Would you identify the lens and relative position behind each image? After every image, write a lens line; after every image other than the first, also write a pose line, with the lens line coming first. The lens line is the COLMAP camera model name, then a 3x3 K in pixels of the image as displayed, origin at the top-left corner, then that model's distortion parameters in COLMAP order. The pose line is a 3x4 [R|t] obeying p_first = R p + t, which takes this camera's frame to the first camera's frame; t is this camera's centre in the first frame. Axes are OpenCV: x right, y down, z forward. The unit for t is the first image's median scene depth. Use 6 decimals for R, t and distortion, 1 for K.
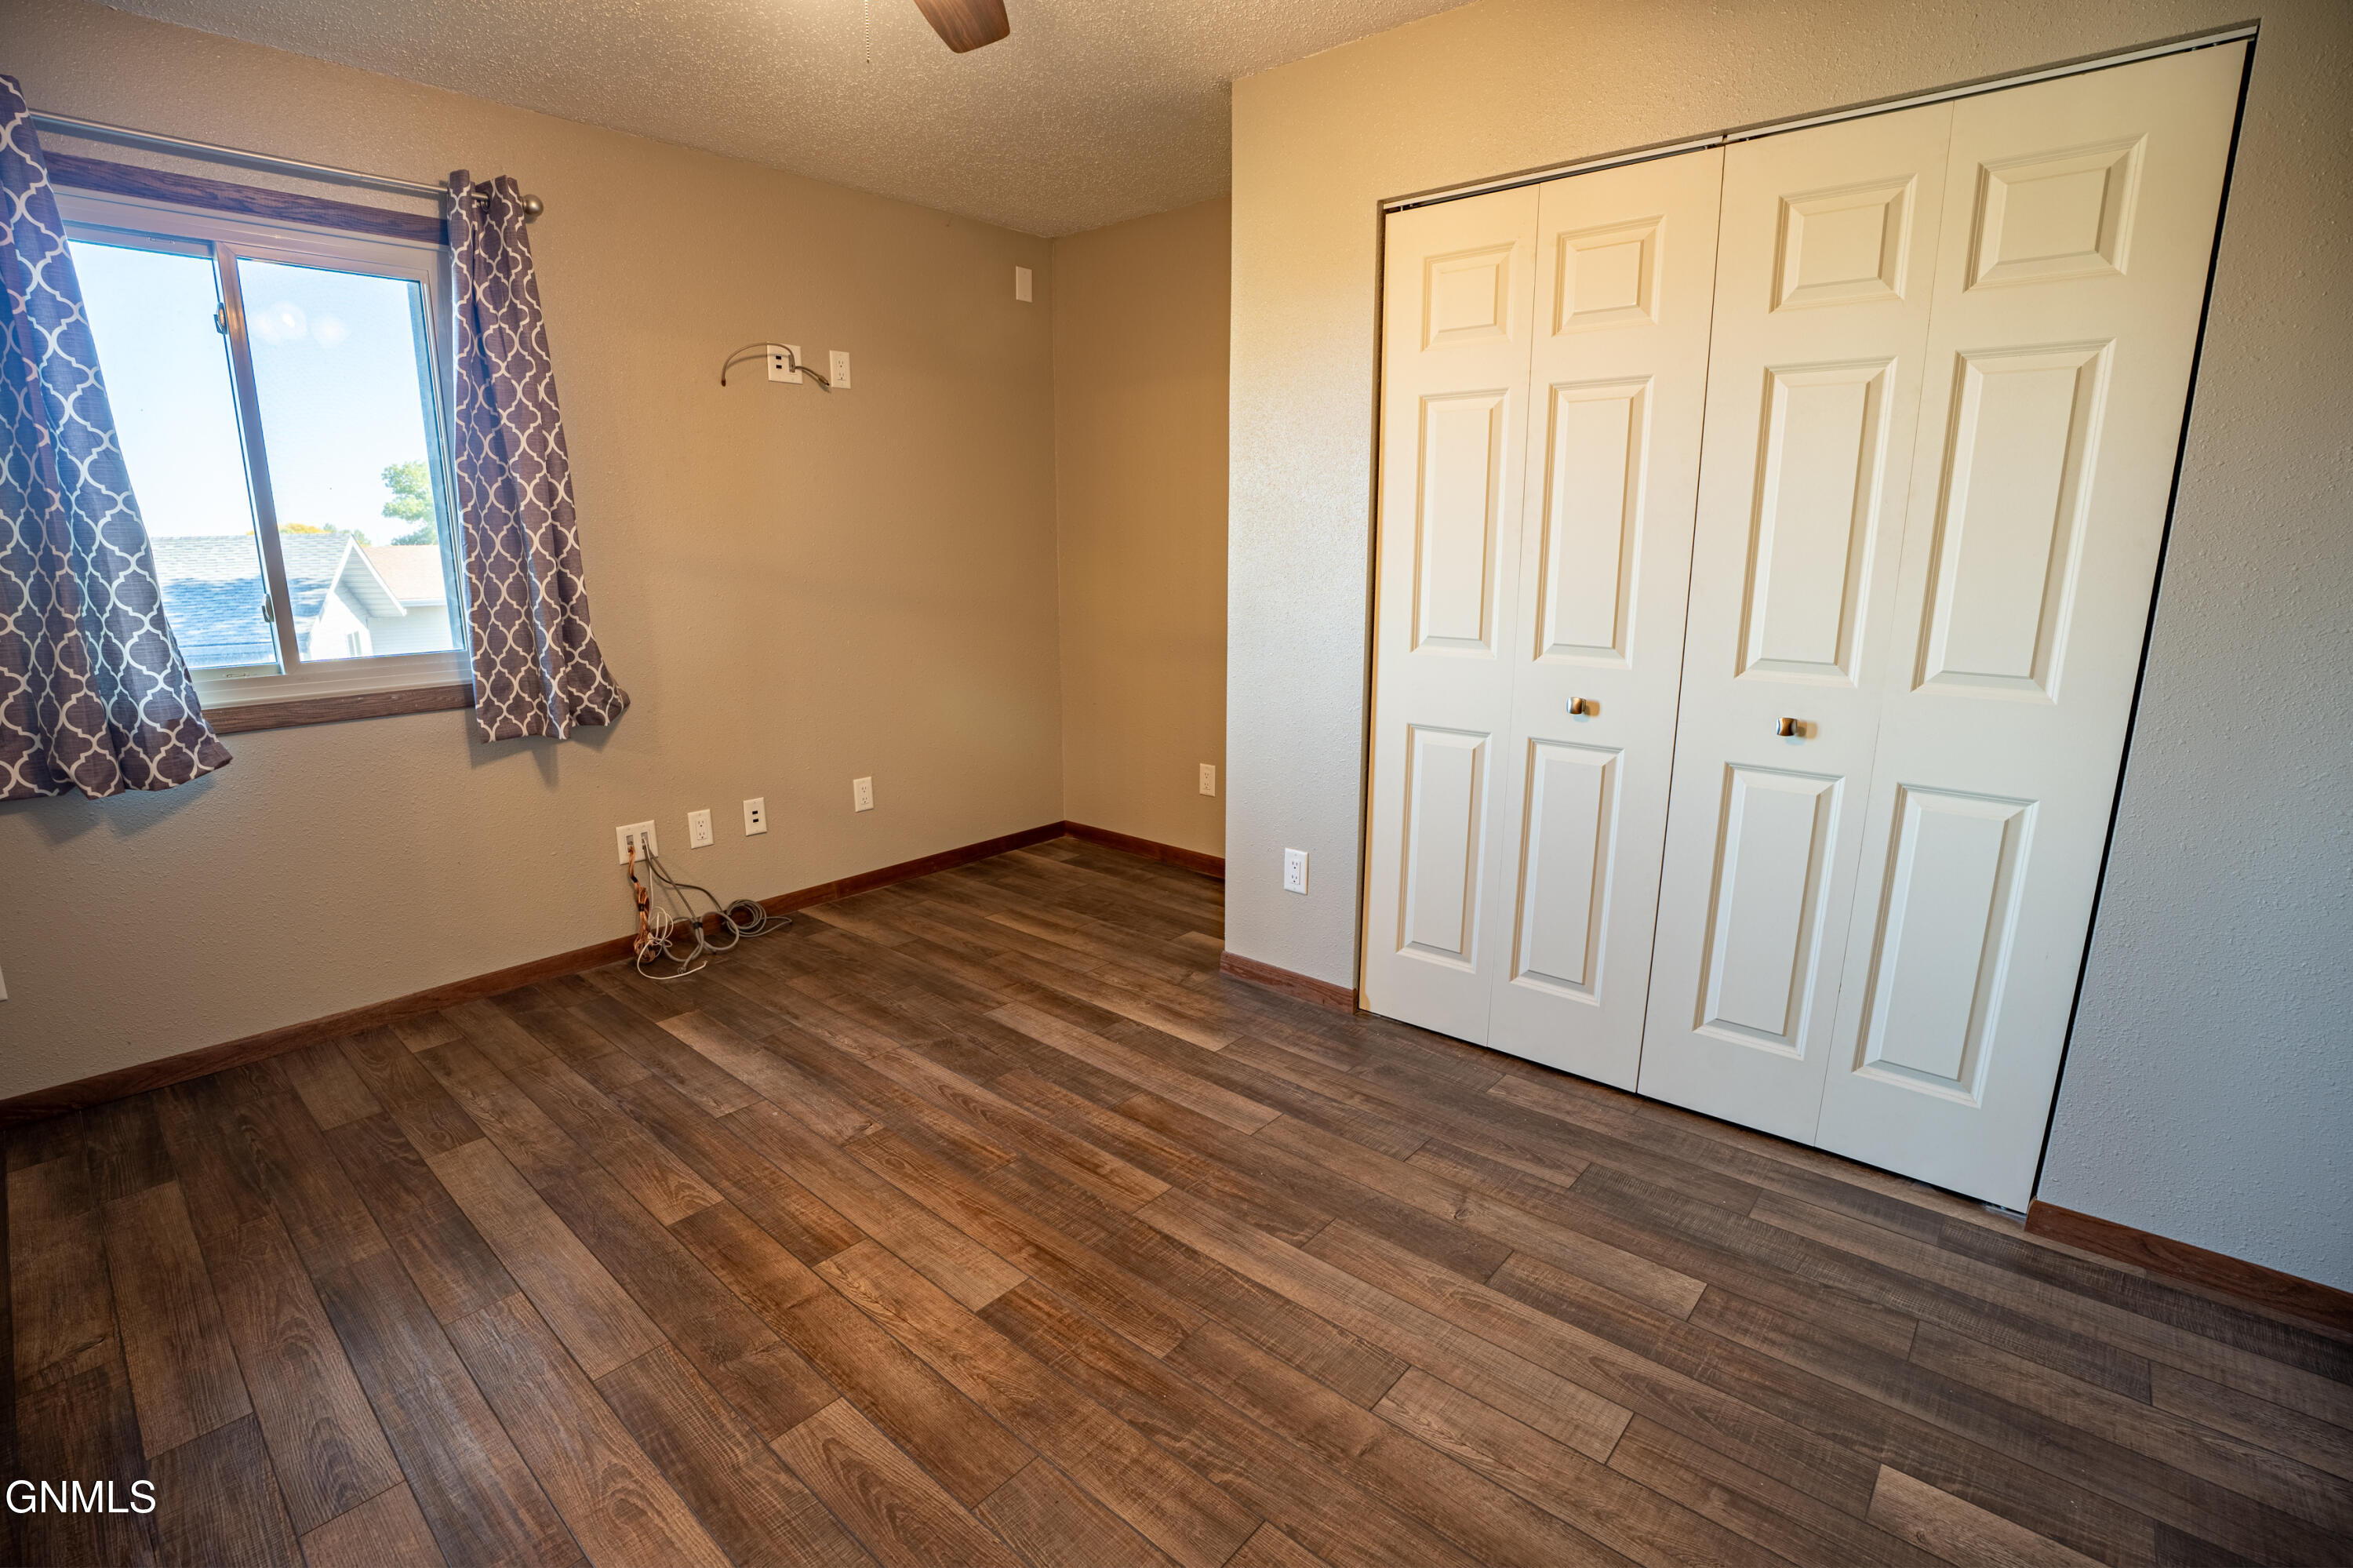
lens RADIAL K [[1078.3, 0, 1178.5], [0, 1078.3, 789.2], [0, 0, 1]] dist [-0.062848, 0.016227]
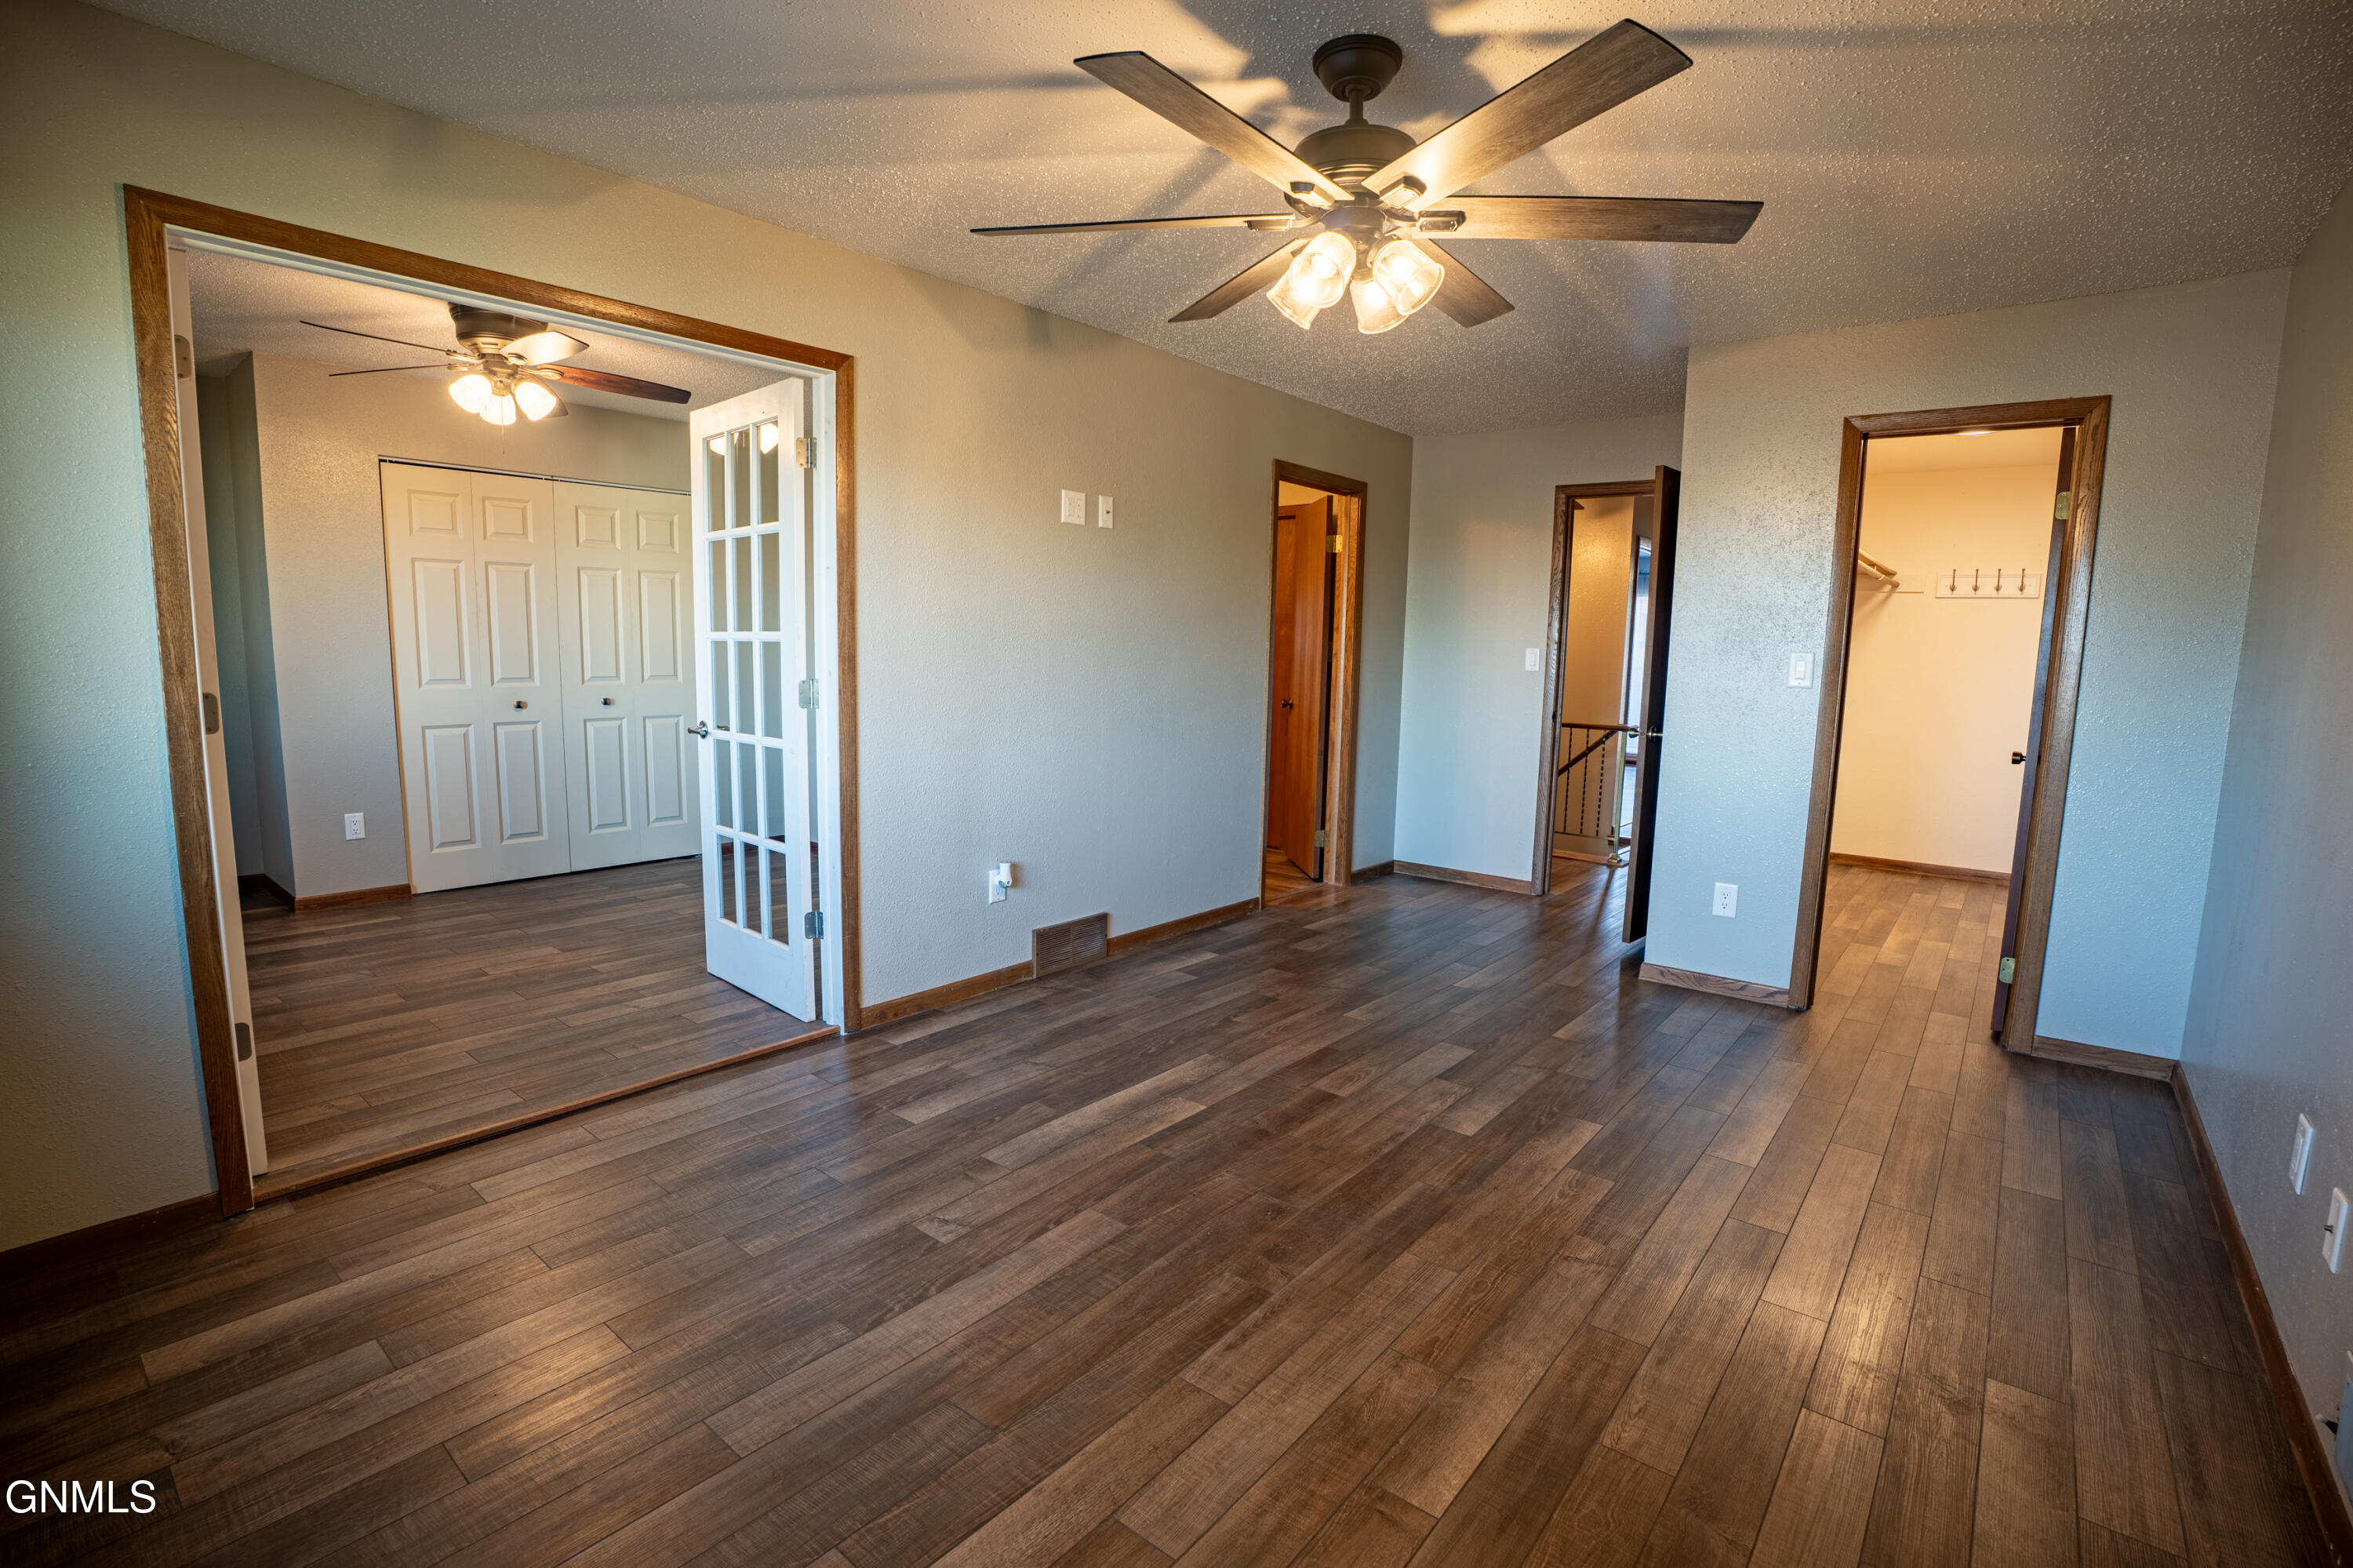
lens RADIAL K [[1078.3, 0, 1170.0], [0, 1078.3, 782.2], [0, 0, 1]] dist [-0.062848, 0.016227]
pose [[-0.029497, -0.125158, 0.991698, -1.862618], [0.204818, 0.970322, 0.128552, 0.074880], [-0.978356, 0.206909, -0.002987, -0.287769]]
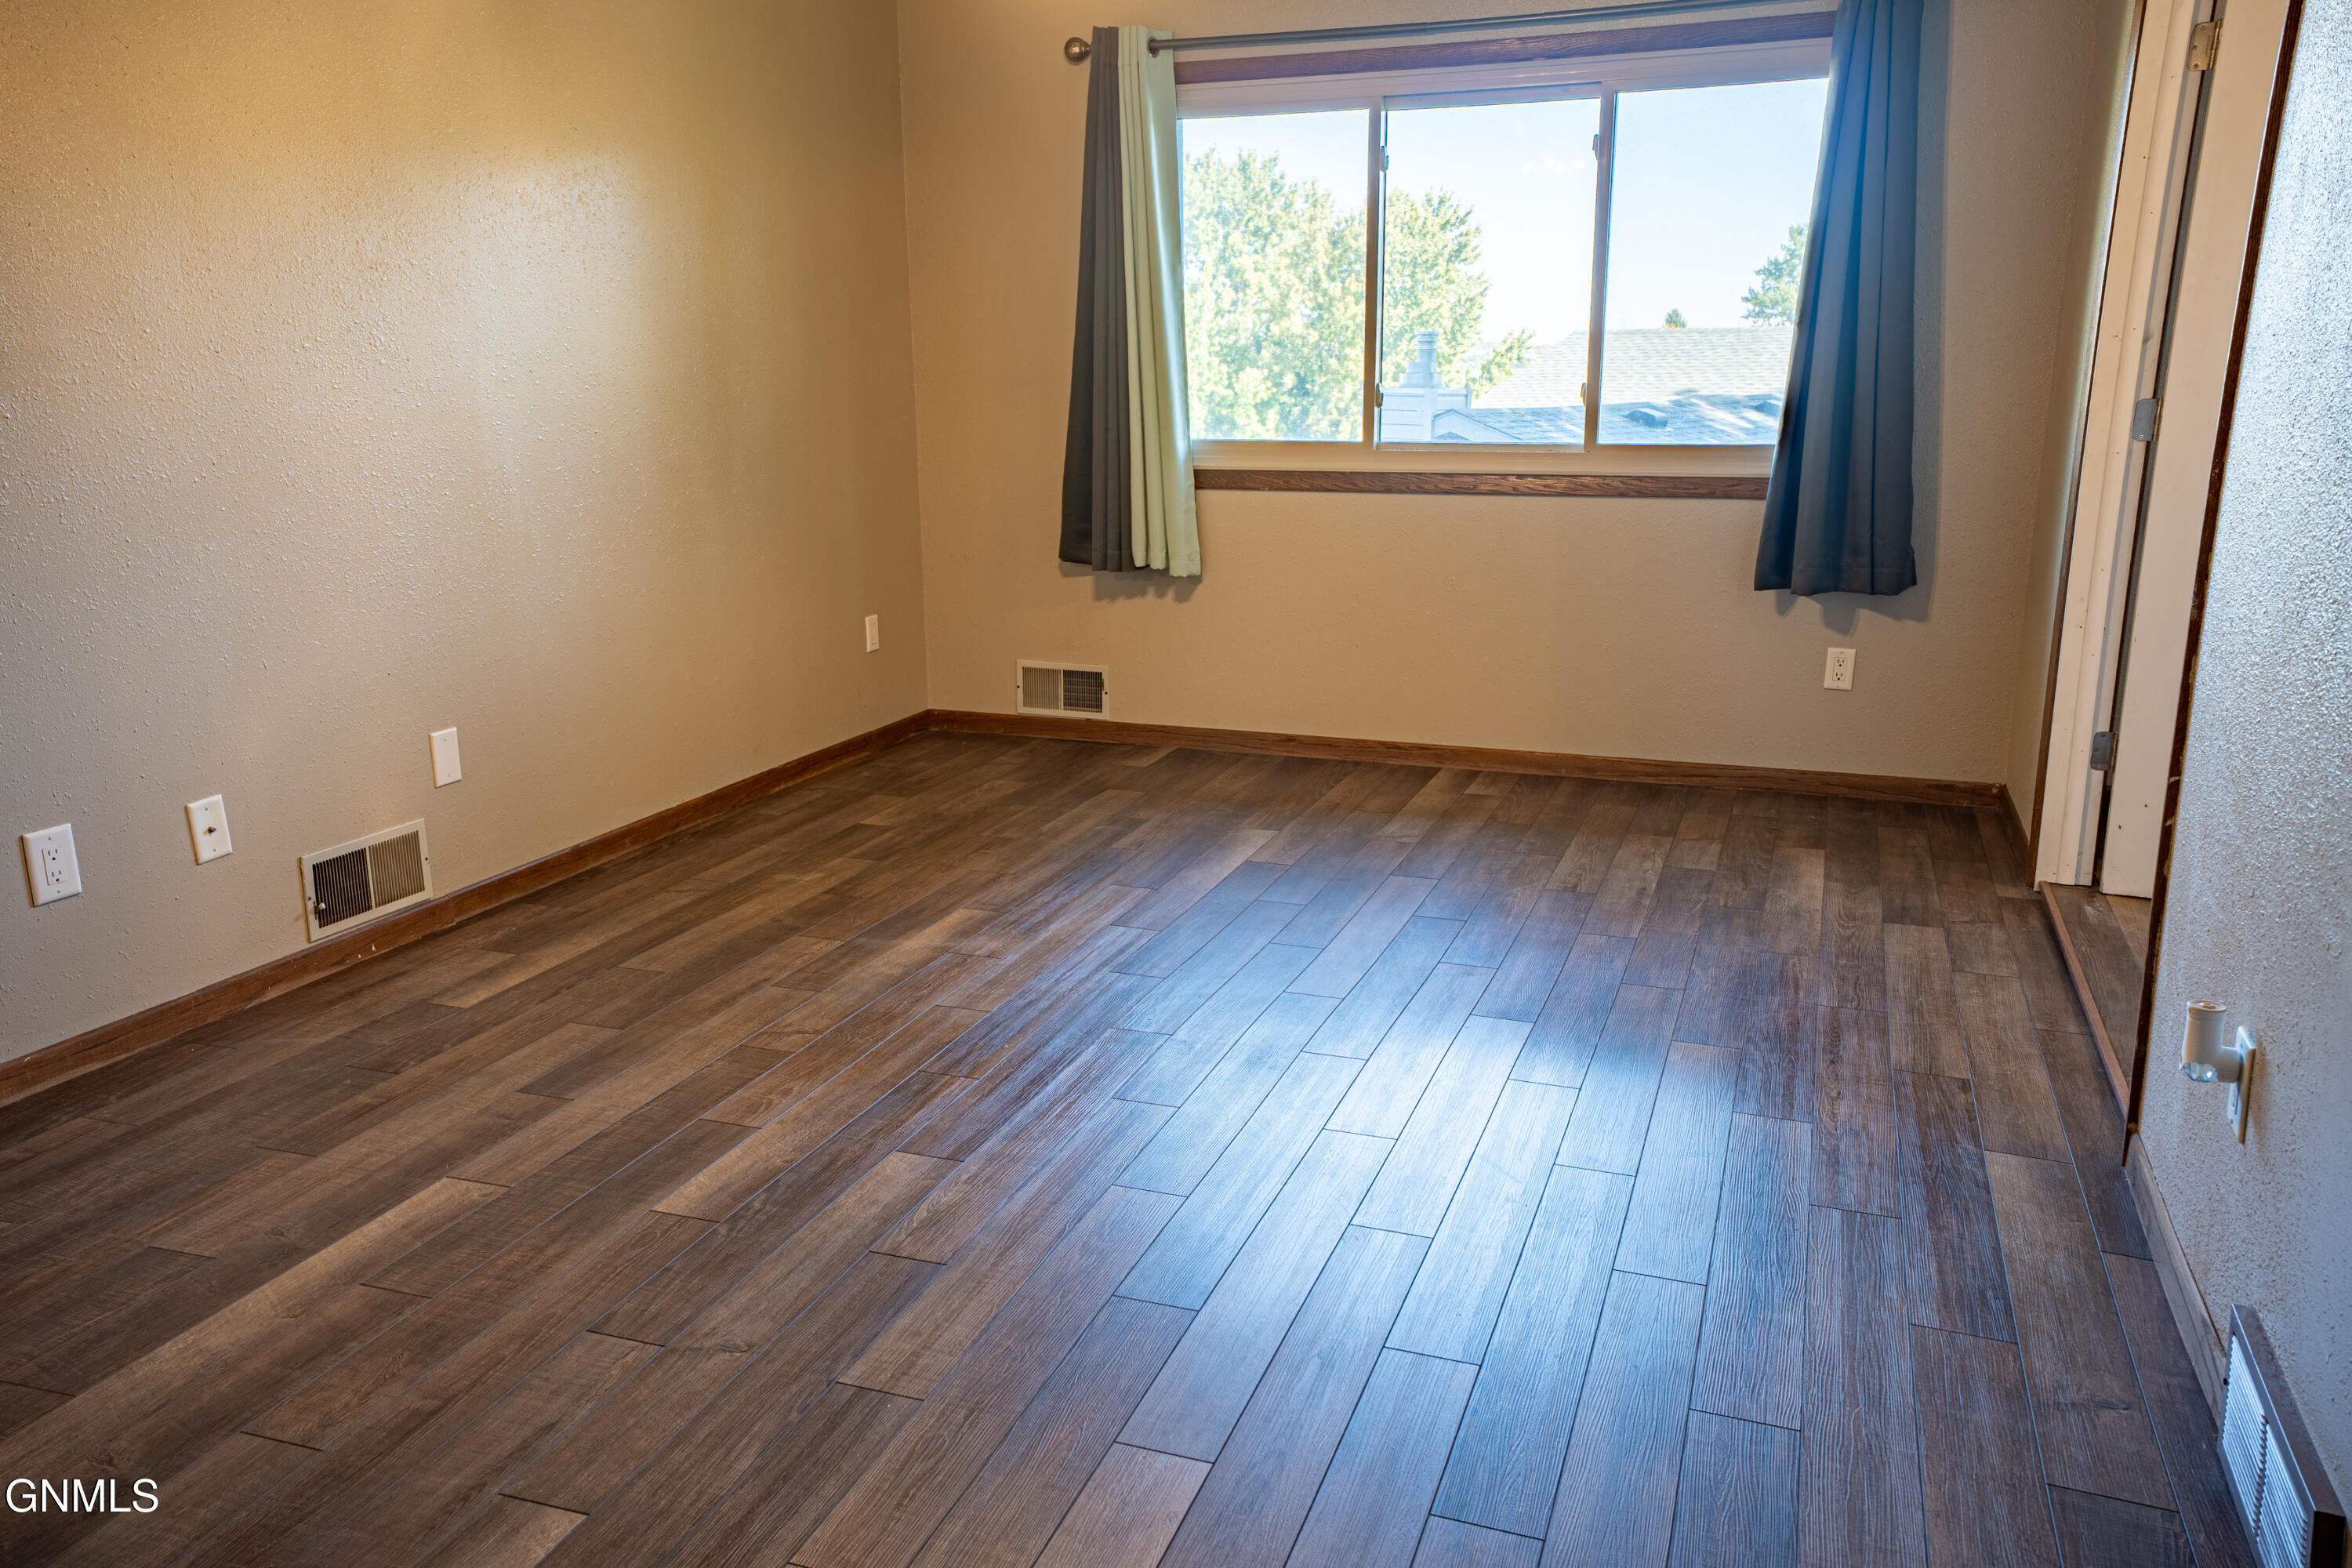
lens RADIAL K [[1798.0, 0, 1157.6], [0, 1798.0, 797.6], [0, 0, 1]] dist [0.032801, 0.019238]
pose [[0.350161, 0.220205, -0.910438, 0.351901], [-0.202387, 0.966801, 0.155998, 0.211280], [0.914564, 0.129637, 0.383102, -0.867933]]
